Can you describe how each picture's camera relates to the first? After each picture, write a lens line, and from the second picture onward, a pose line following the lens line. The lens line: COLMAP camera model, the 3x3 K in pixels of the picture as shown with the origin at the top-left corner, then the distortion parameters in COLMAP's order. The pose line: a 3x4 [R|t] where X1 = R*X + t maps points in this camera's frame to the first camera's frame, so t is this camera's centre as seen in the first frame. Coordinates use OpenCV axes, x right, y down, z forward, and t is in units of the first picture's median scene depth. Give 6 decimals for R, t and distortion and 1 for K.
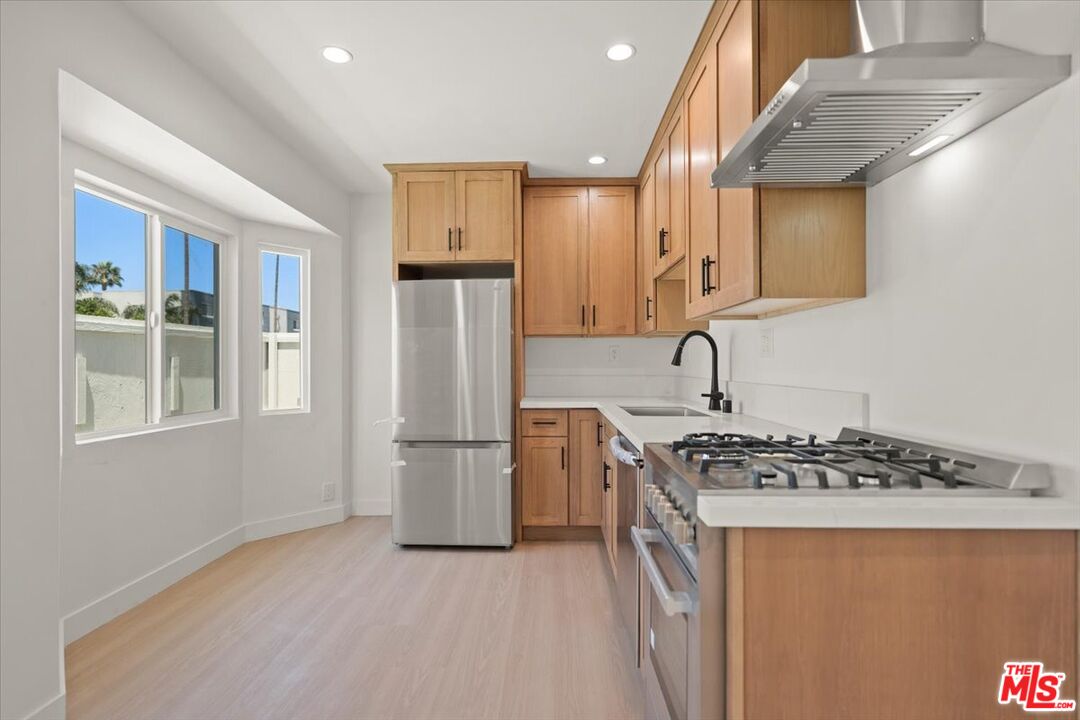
lens RADIAL K [[523.4, 0, 542.8], [0, 523.4, 362.2], [0, 0, 1]] dist [0.002031, -0.000007]
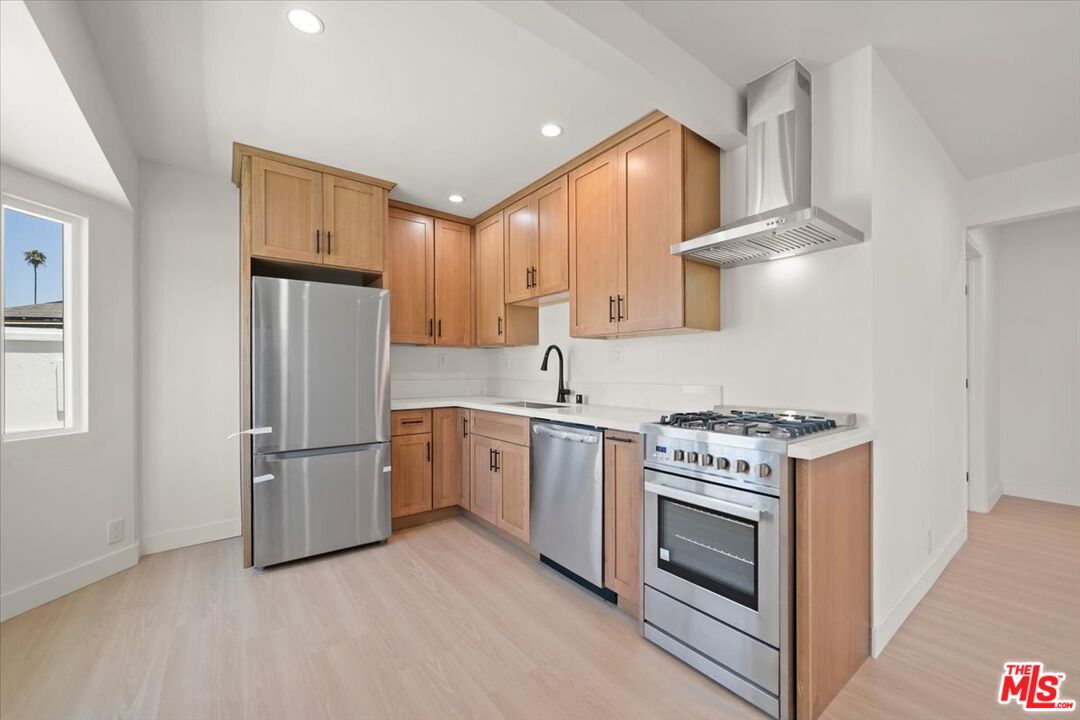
lens RADIAL K [[425.0, 0, 541.7], [0, 425.0, 370.3], [0, 0, 1]] dist [-0.003357, -0.000372]
pose [[0.783080, 0.001059, 0.621920, -0.343297], [-0.002335, 0.999997, 0.001238, 0.004195], [-0.621917, -0.002421, 0.783080, 0.119576]]
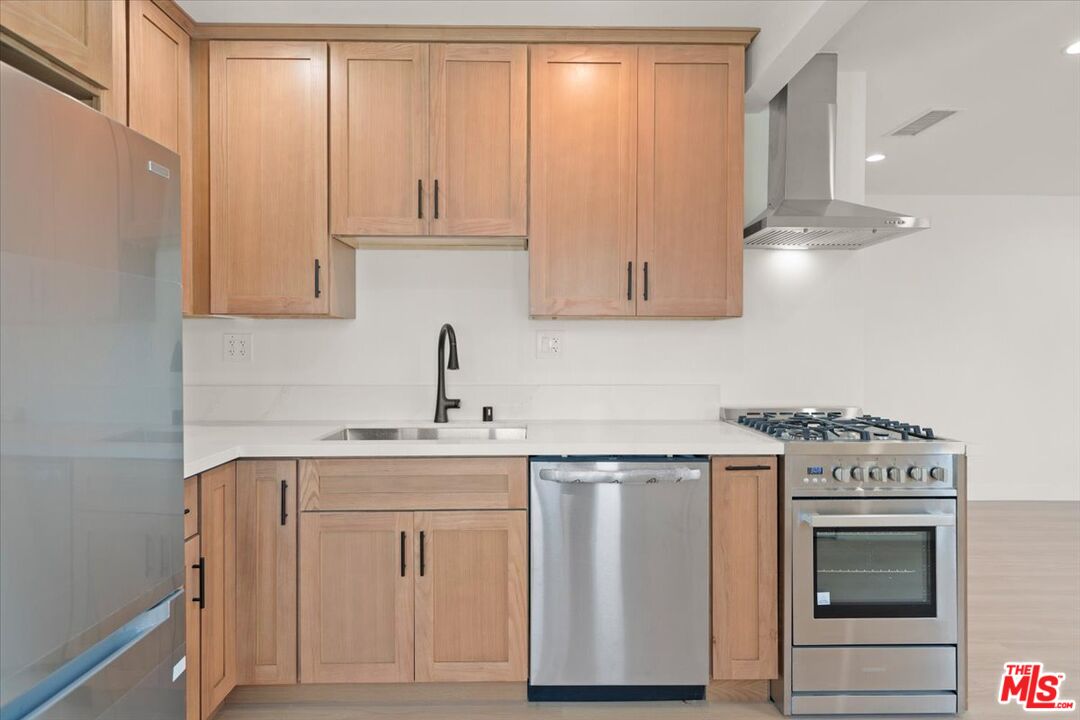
lens RADIAL K [[573.4, 0, 532.7], [0, 573.4, 350.1], [0, 0, 1]] dist [0.004068, 0.001154]
pose [[-0.036495, -0.005913, 0.999316, -0.463292], [-0.003719, 0.999976, 0.005781, -0.021310], [-0.999327, -0.003506, -0.036516, 0.730381]]
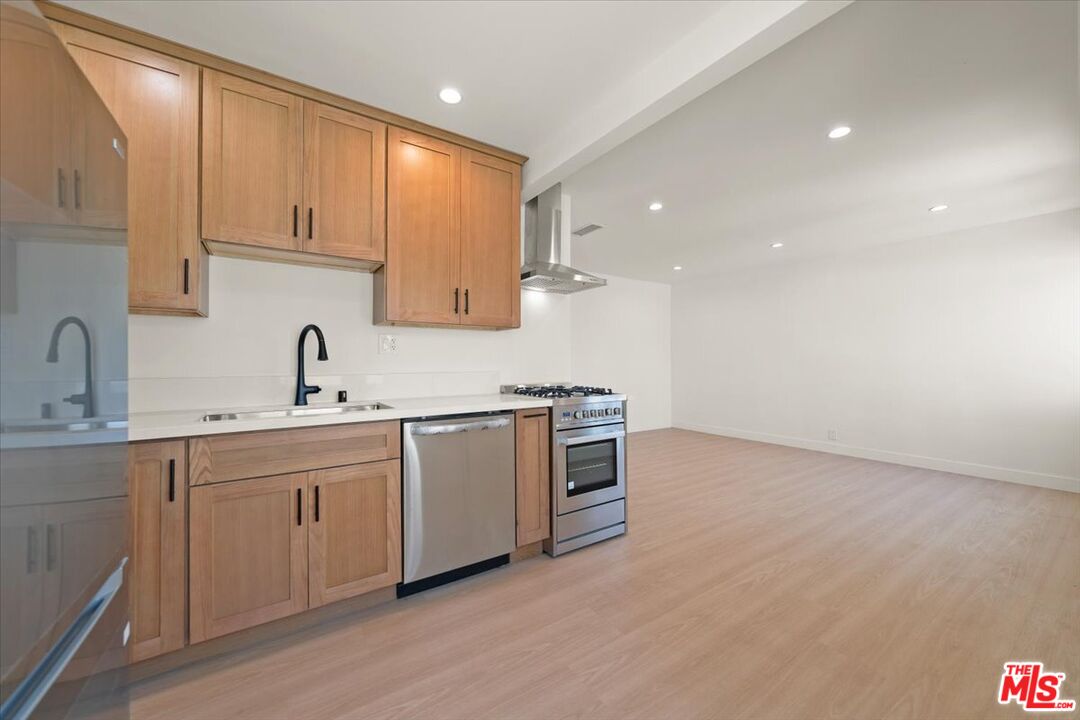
lens RADIAL K [[410.8, 0, 536.6], [0, 410.8, 357.9], [0, 0, 1]] dist [-0.001624, -0.000254]
pose [[-0.576925, 0.010668, 0.816728, -0.466648], [0.002081, 0.999931, -0.011591, 0.009432], [-0.816795, -0.004987, -0.576907, 0.888650]]
